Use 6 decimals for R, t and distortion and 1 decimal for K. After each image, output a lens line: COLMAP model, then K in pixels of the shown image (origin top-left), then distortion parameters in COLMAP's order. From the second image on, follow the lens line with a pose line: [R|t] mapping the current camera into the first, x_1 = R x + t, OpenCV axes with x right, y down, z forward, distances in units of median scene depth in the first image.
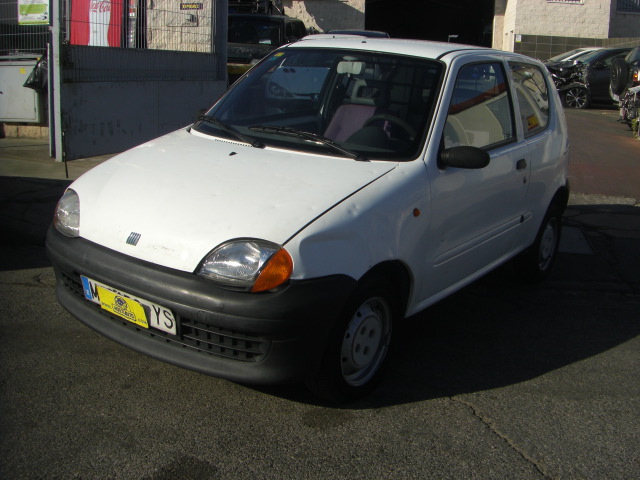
lens RADIAL K [[715.8, 0, 368.1], [0, 715.8, 238.9], [0, 0, 1]] dist [-0.192651, 0.134002]
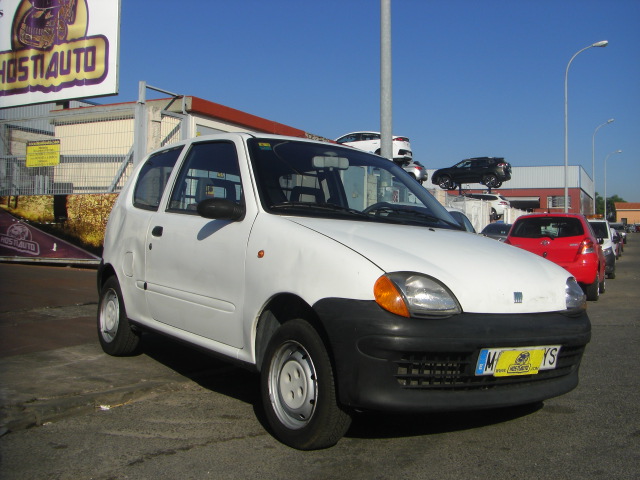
lens RADIAL K [[715.8, 0, 368.1], [0, 715.8, 238.9], [0, 0, 1]] dist [-0.192651, 0.134002]
pose [[0.324613, -0.037750, 0.945093, -0.220690], [0.216682, 0.975598, -0.035456, -0.015189], [-0.920693, 0.216294, 0.324872, 0.127260]]
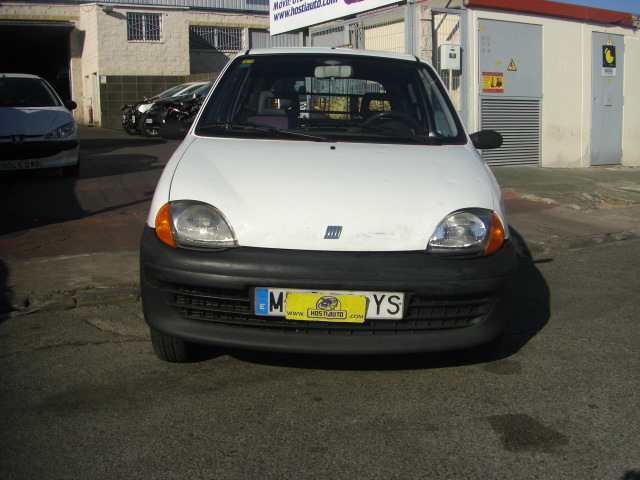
lens RADIAL K [[715.8, 0, 368.1], [0, 715.8, 238.9], [0, 0, 1]] dist [-0.192651, 0.134002]
pose [[0.801770, -0.142283, 0.580449, -0.129971], [0.176660, 0.984268, -0.002750, 0.003021], [-0.570926, 0.104747, 0.814292, 0.029603]]
